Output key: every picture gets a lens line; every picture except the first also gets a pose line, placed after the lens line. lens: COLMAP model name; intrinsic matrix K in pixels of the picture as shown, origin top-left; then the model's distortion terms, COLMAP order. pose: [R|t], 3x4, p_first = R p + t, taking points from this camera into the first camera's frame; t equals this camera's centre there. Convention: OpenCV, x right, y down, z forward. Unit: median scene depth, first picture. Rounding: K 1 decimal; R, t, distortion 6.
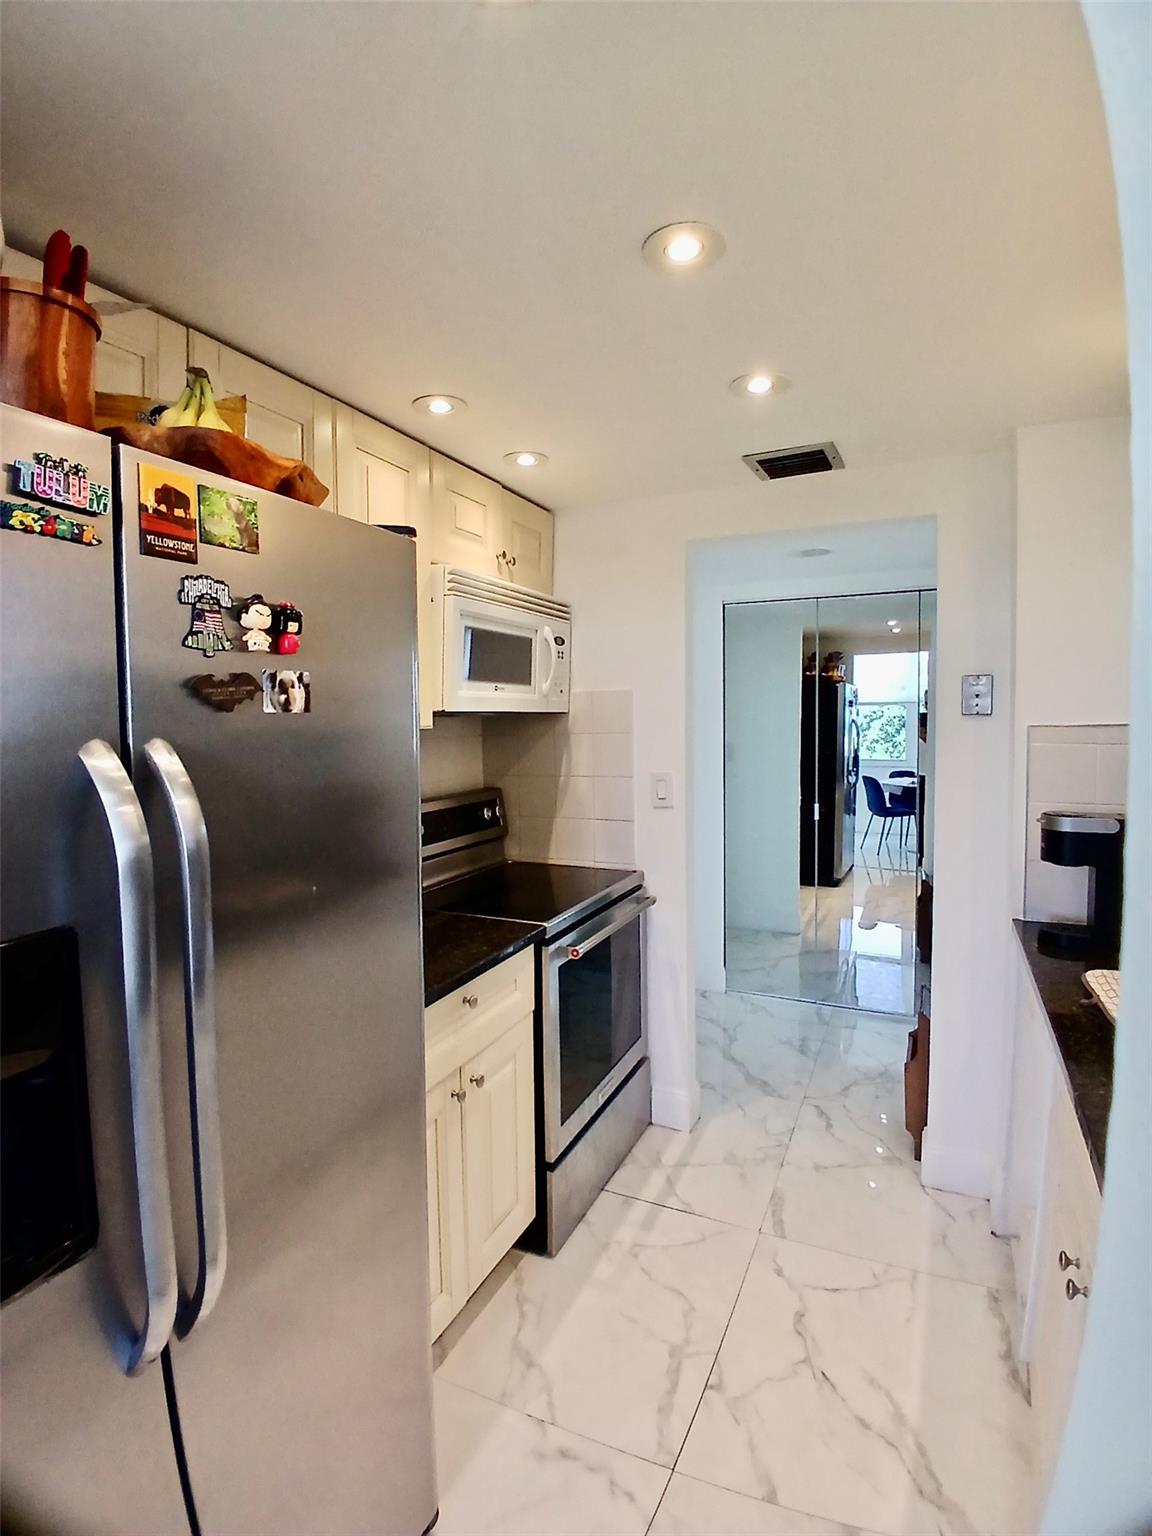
lens RADIAL K [[781.9, 0, 558.7], [0, 781.9, 761.9], [0, 0, 1]] dist [0.003208, -0.047163]
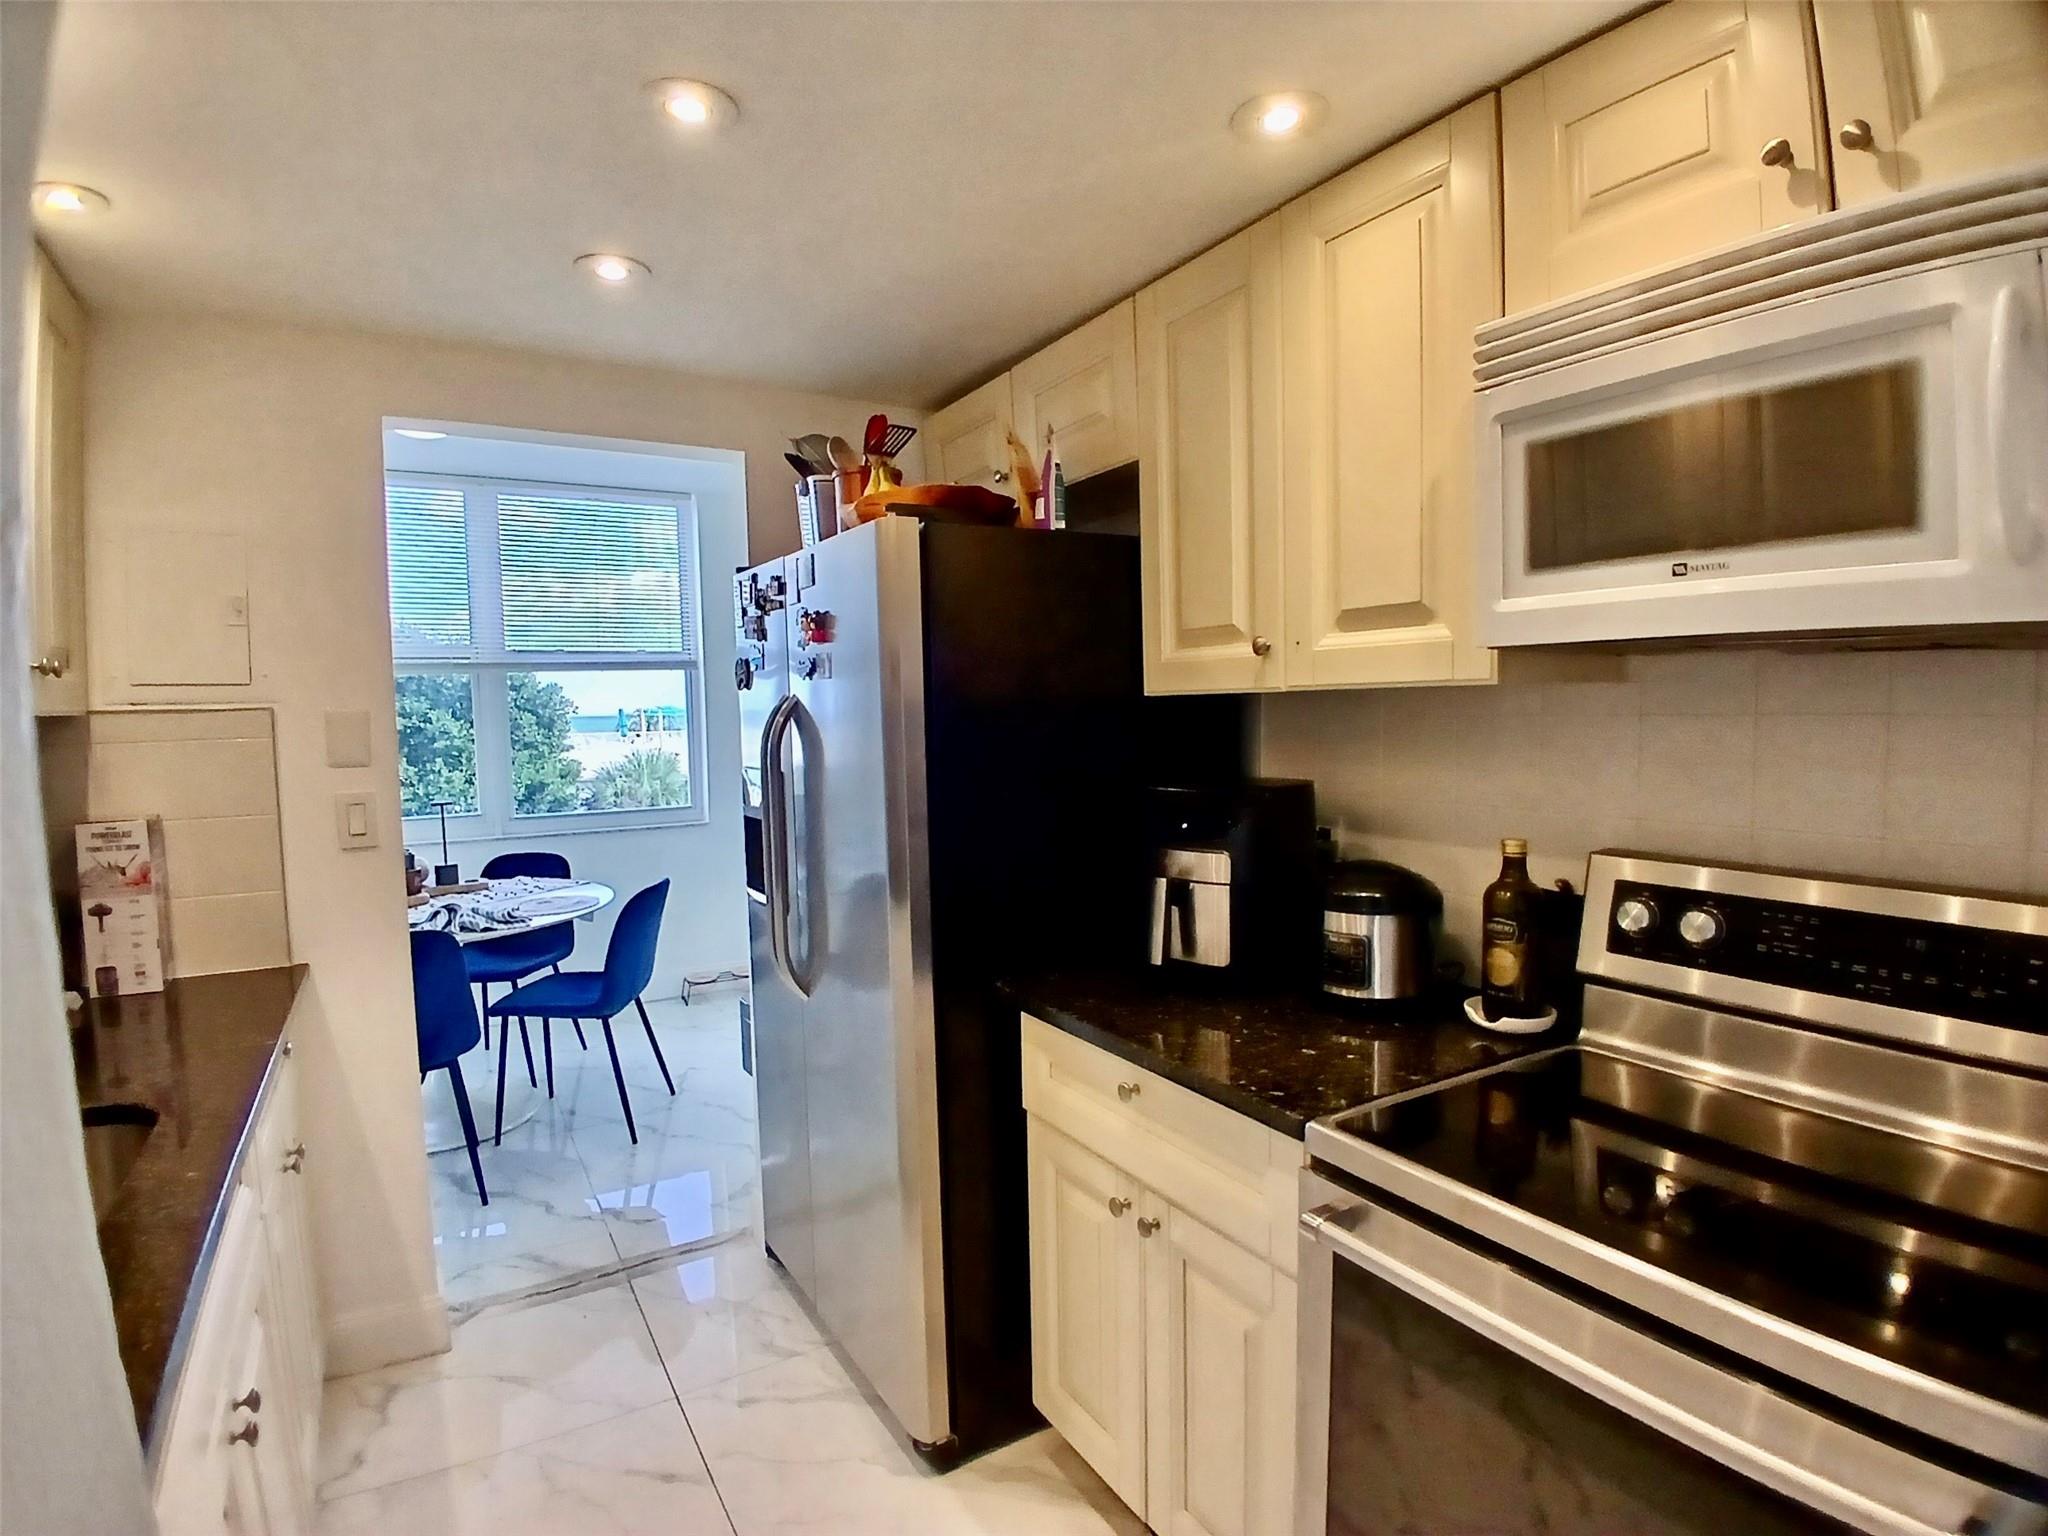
lens RADIAL K [[1042.6, 0, 1020.5], [0, 1042.6, 781.8], [0, 0, 1]] dist [0.003208, -0.047163]
pose [[-0.555722, 0.086458, -0.826860, 0.658914], [-0.022481, 0.992651, 0.118902, -0.065500], [0.831064, 0.084665, -0.549695, 1.384659]]
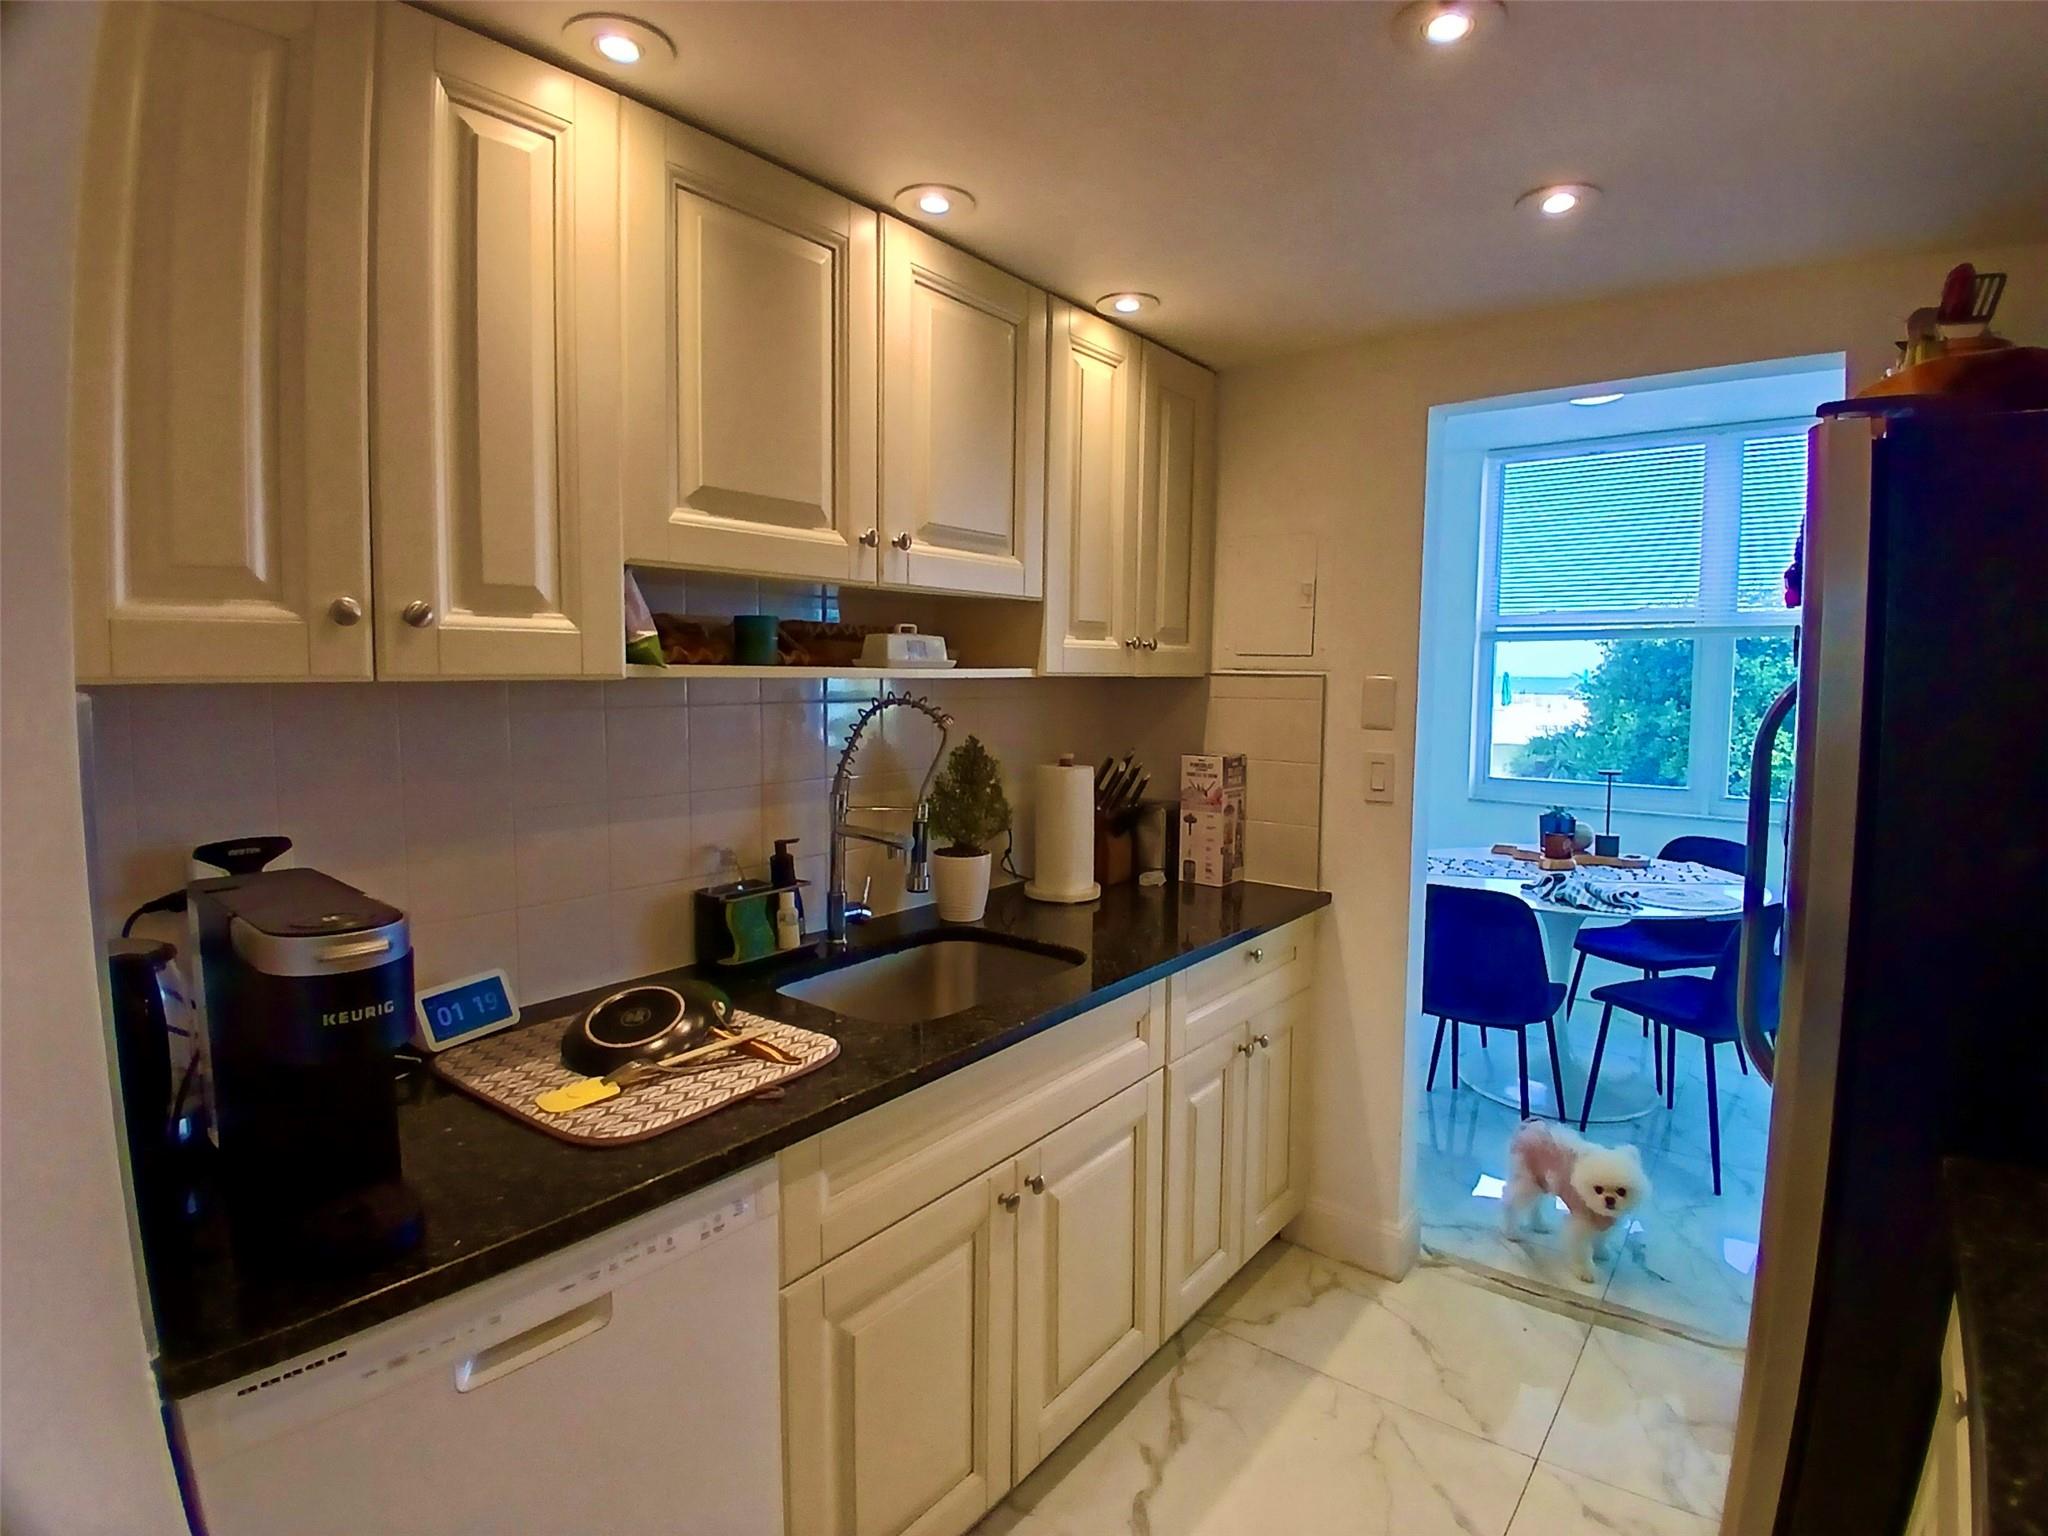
lens RADIAL K [[1036.2, 0, 1018.6], [0, 1036.2, 741.2], [0, 0, 1]] dist [0.002541, -0.040707]
pose [[-0.975554, -0.007106, 0.219646, 0.236980], [0.020225, 0.992332, 0.121934, -0.081987], [-0.218828, 0.123395, -0.967930, 1.497331]]
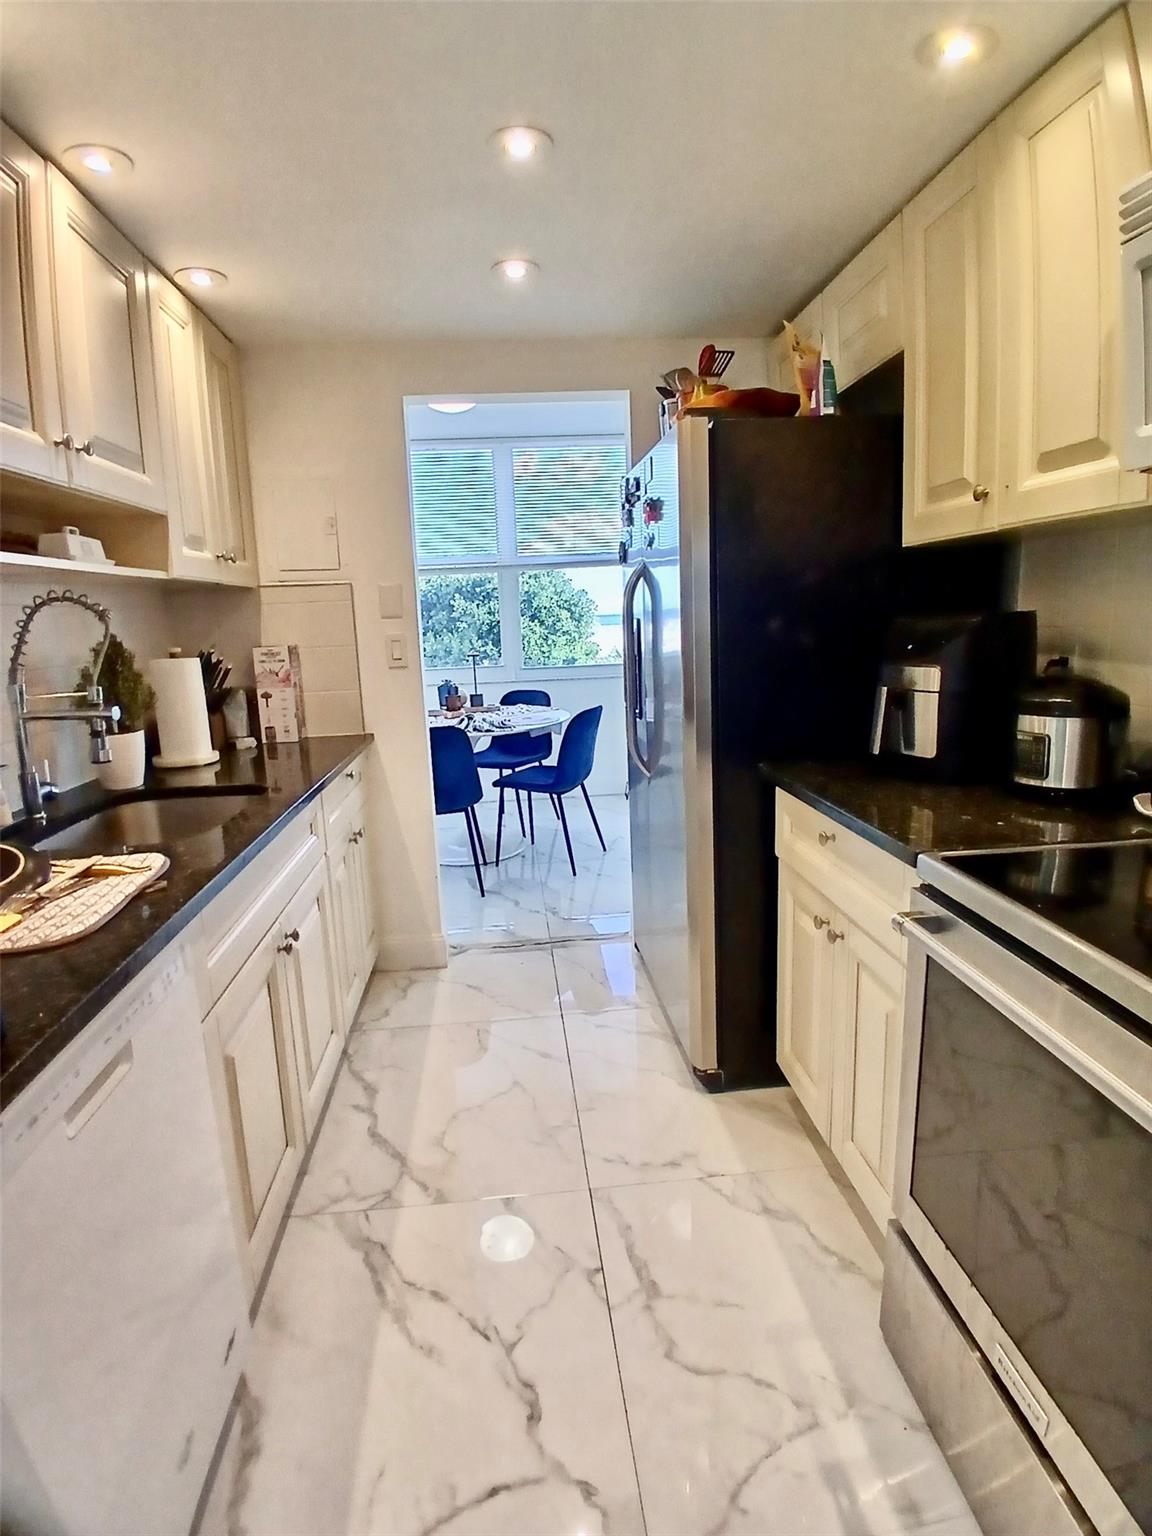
lens RADIAL K [[781.9, 0, 558.7], [0, 781.9, 761.9], [0, 0, 1]] dist [0.003208, -0.047163]
pose [[-0.866080, 0.141100, -0.479580, 0.580942], [0.023702, 0.969851, 0.242543, -0.009413], [0.499344, 0.198694, -0.843313, 1.586182]]
